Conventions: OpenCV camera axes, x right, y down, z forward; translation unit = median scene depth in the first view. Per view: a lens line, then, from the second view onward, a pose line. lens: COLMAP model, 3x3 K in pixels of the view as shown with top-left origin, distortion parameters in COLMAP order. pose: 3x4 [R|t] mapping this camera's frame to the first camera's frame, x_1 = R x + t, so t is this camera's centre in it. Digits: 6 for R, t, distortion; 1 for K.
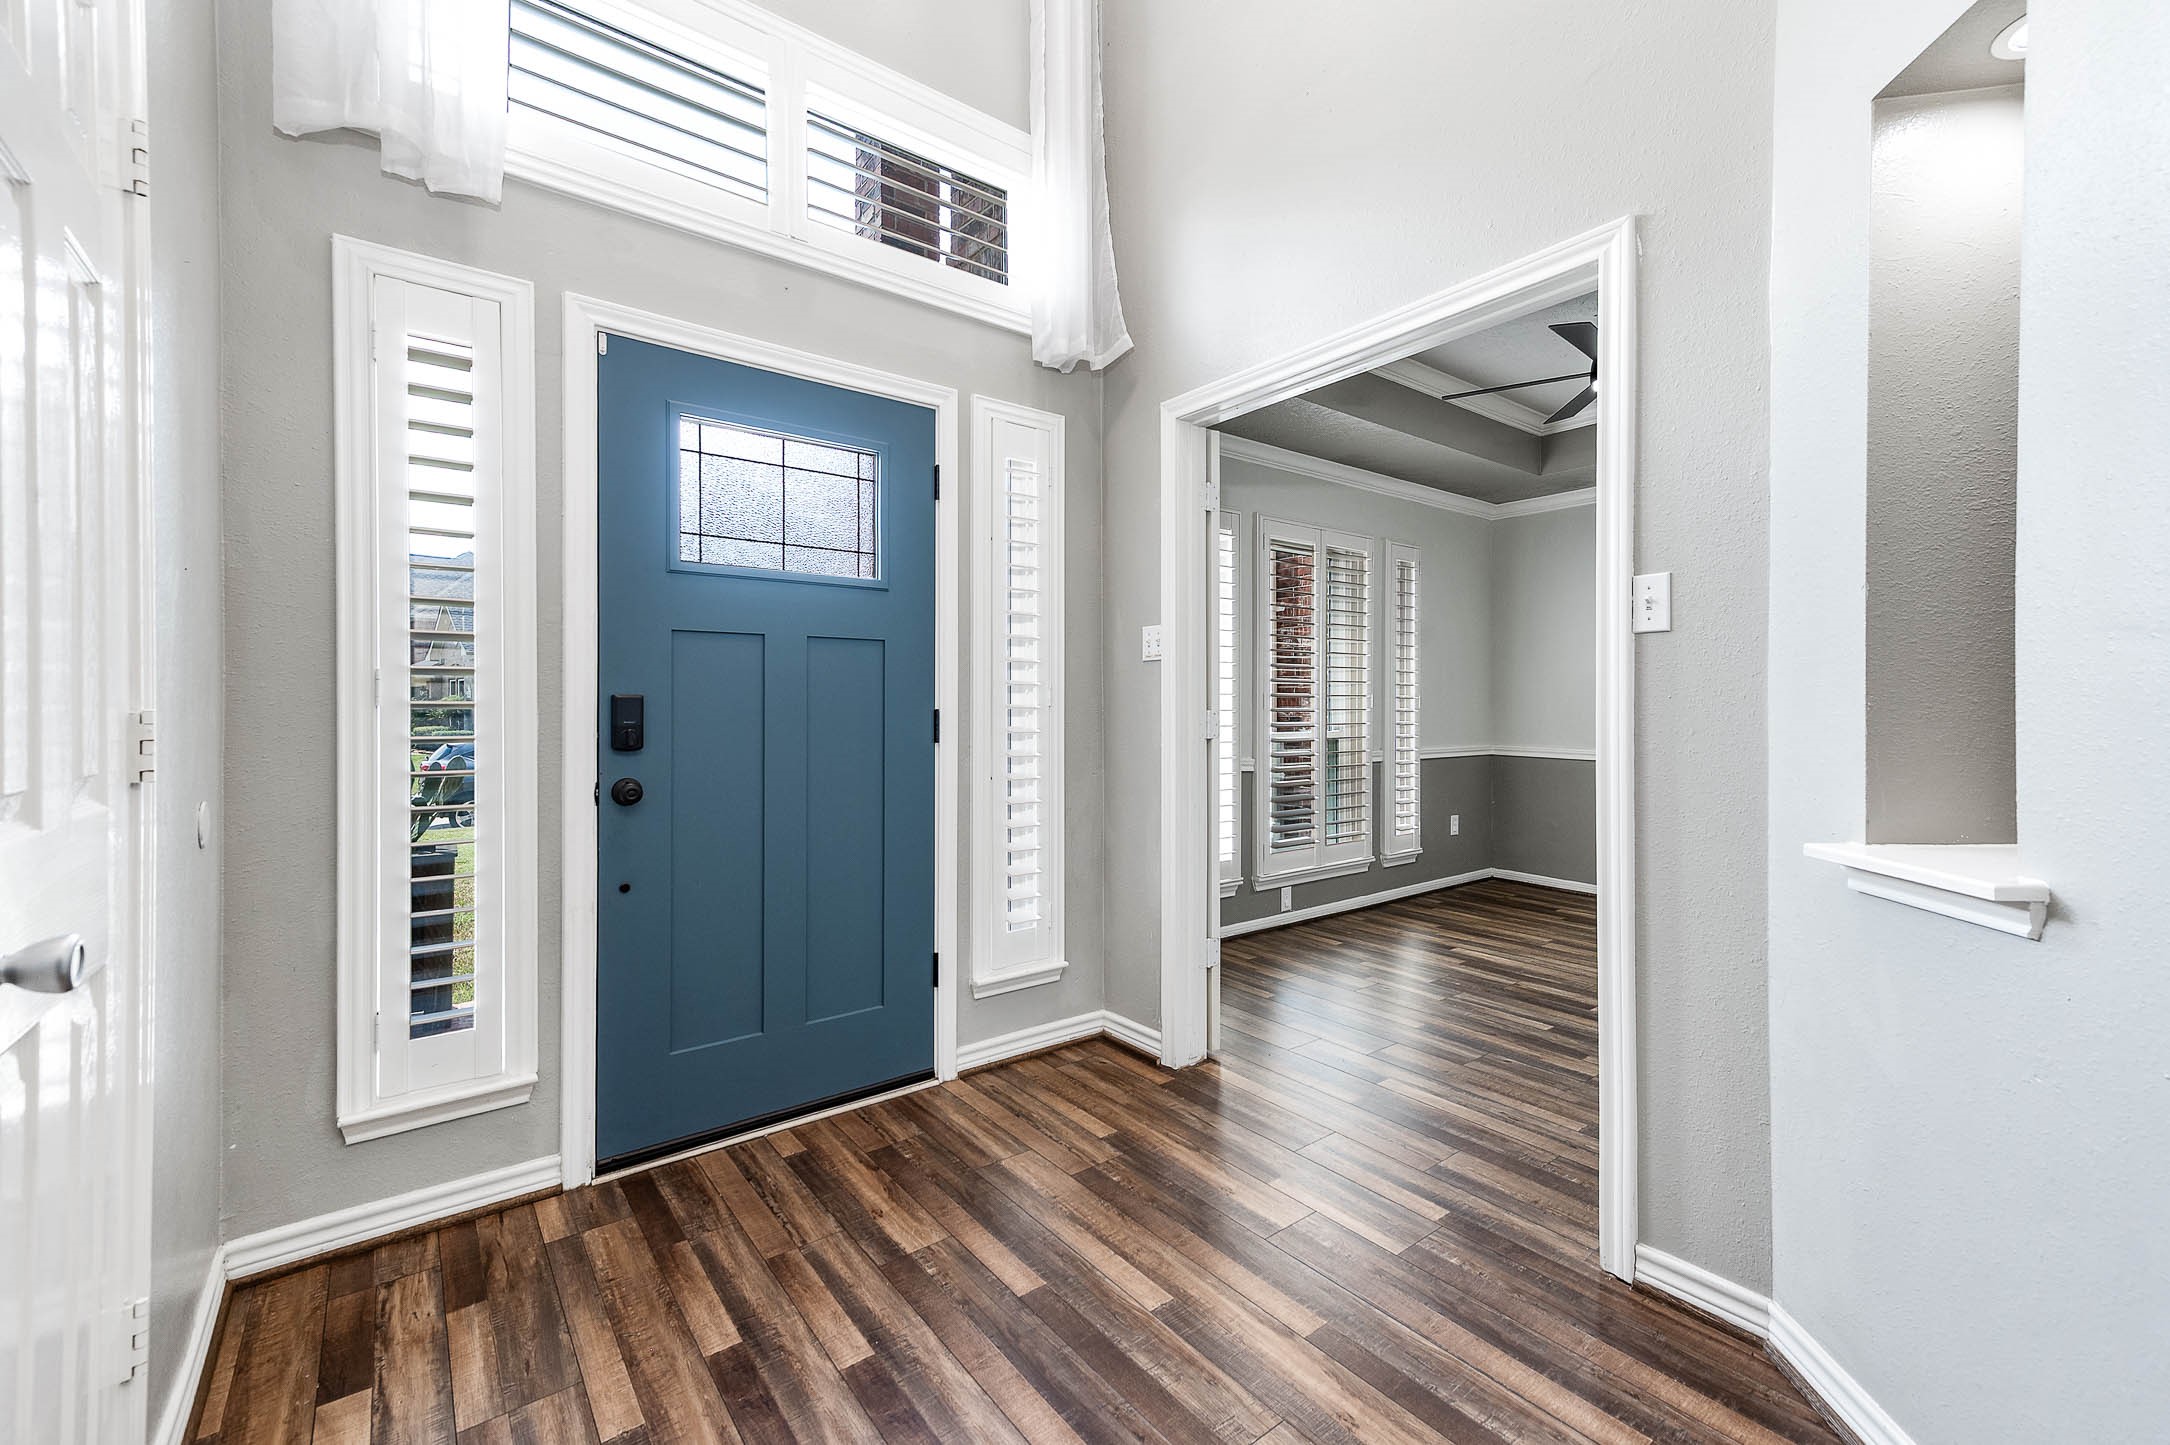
lens RADIAL K [[891.4, 0, 1076.7], [0, 891.4, 710.7], [0, 0, 1]] dist [0.016117, -0.000465]
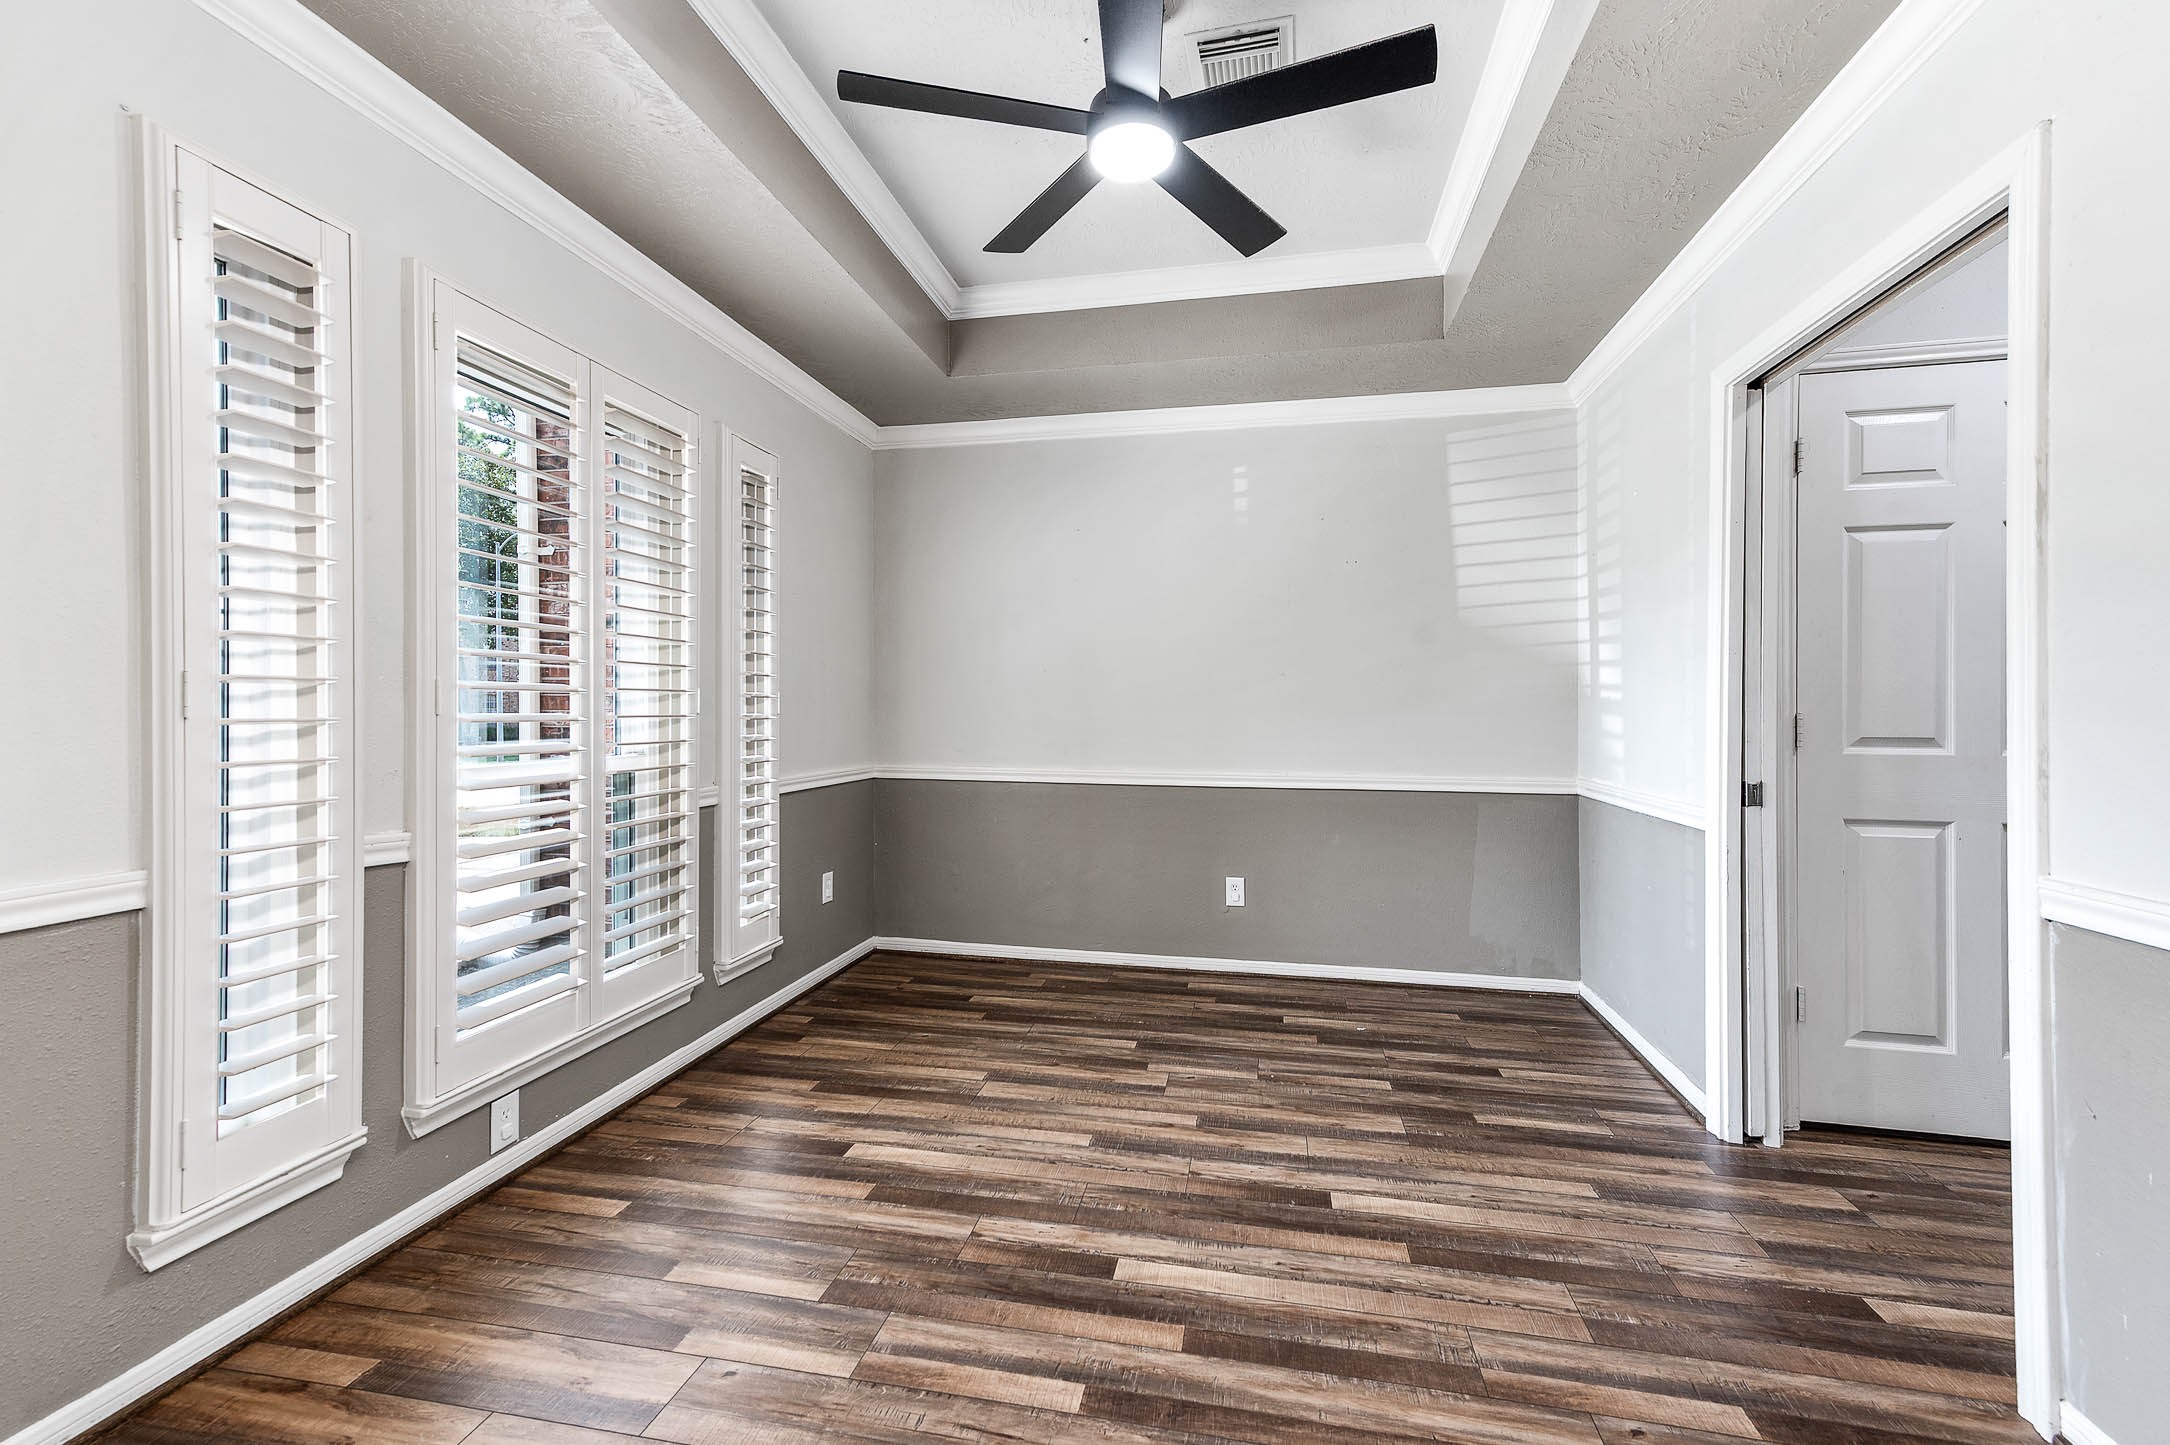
lens RADIAL K [[891.4, 0, 1097.6], [0, 891.4, 710.5], [0, 0, 1]] dist [0.016117, -0.000465]
pose [[0.742695, 0.000770, 0.669629, 0.140171], [0.000820, 0.999998, -0.002059, -0.003888], [-0.669629, 0.002079, 0.742693, 0.413811]]
